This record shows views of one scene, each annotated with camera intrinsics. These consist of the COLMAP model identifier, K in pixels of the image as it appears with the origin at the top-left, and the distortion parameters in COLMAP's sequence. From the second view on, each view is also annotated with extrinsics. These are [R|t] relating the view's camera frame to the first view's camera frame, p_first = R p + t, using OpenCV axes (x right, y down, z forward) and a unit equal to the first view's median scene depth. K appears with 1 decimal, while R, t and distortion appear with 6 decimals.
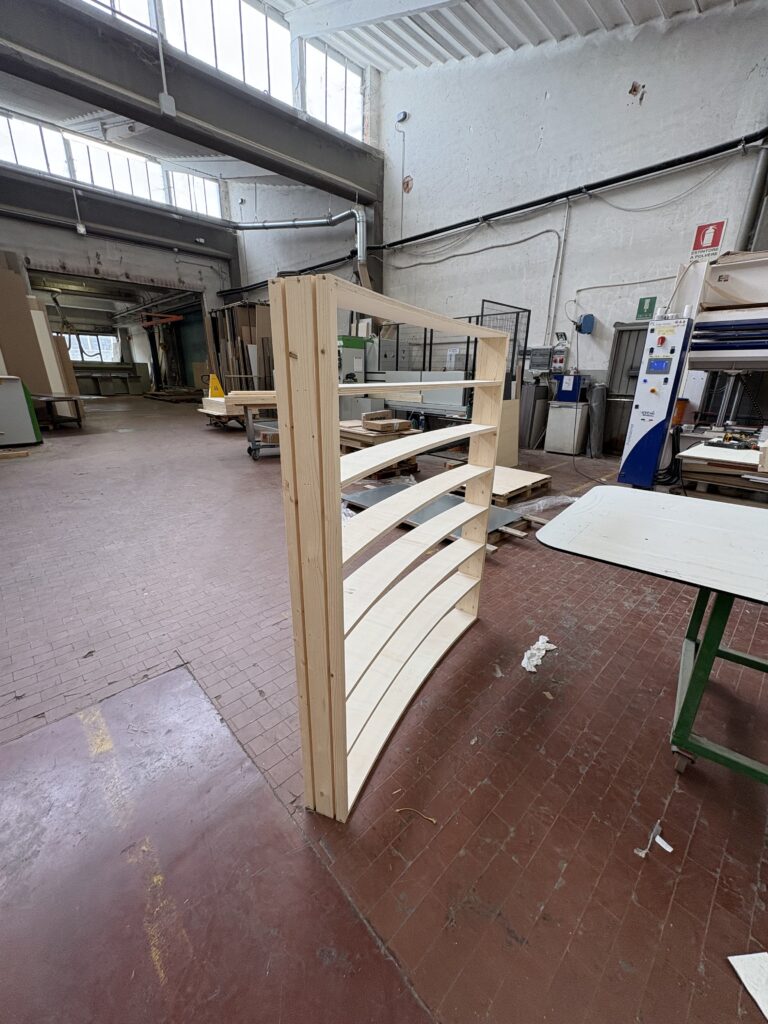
lens RADIAL K [[417.0, 0, 384.0], [0, 417.0, 512.0], [0, 0, 1]] dist [-0.001341, 0.000145]
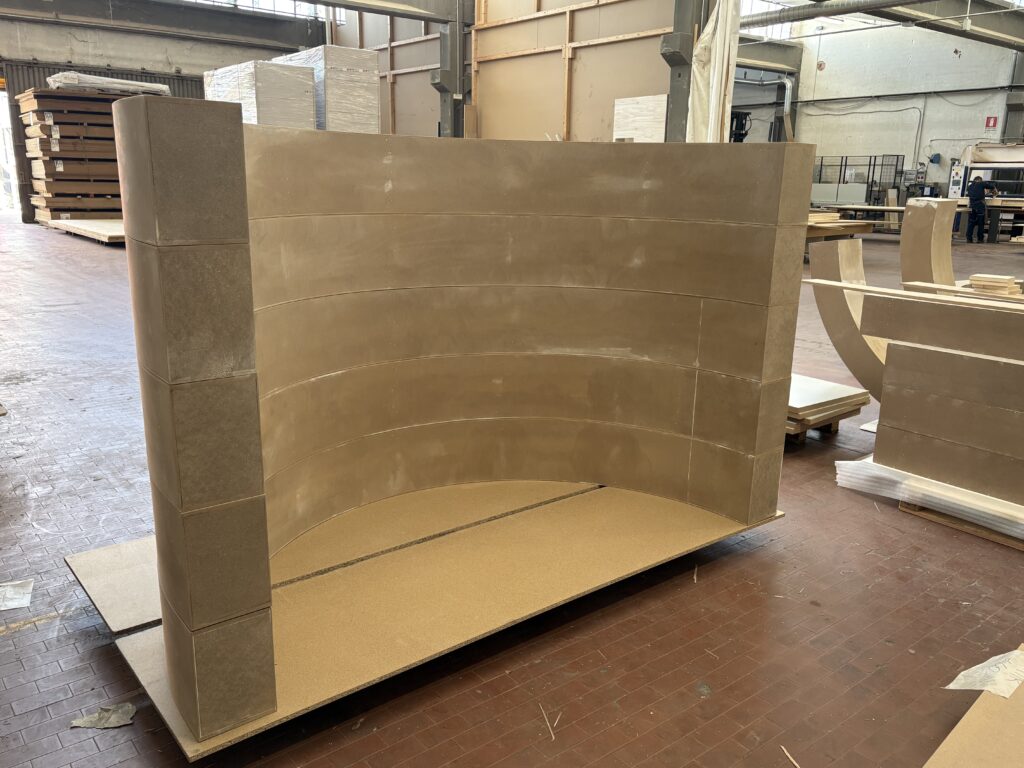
lens RADIAL K [[836.4, 0, 512.0], [0, 836.4, 384.0], [0, 0, 1]] dist [0.009513, 0.002433]
pose [[0.995298, 0.024094, -0.093813, -0.992156], [-0.031506, 0.996429, -0.078340, 0.878193], [0.091590, 0.080928, 0.992503, -2.734107]]
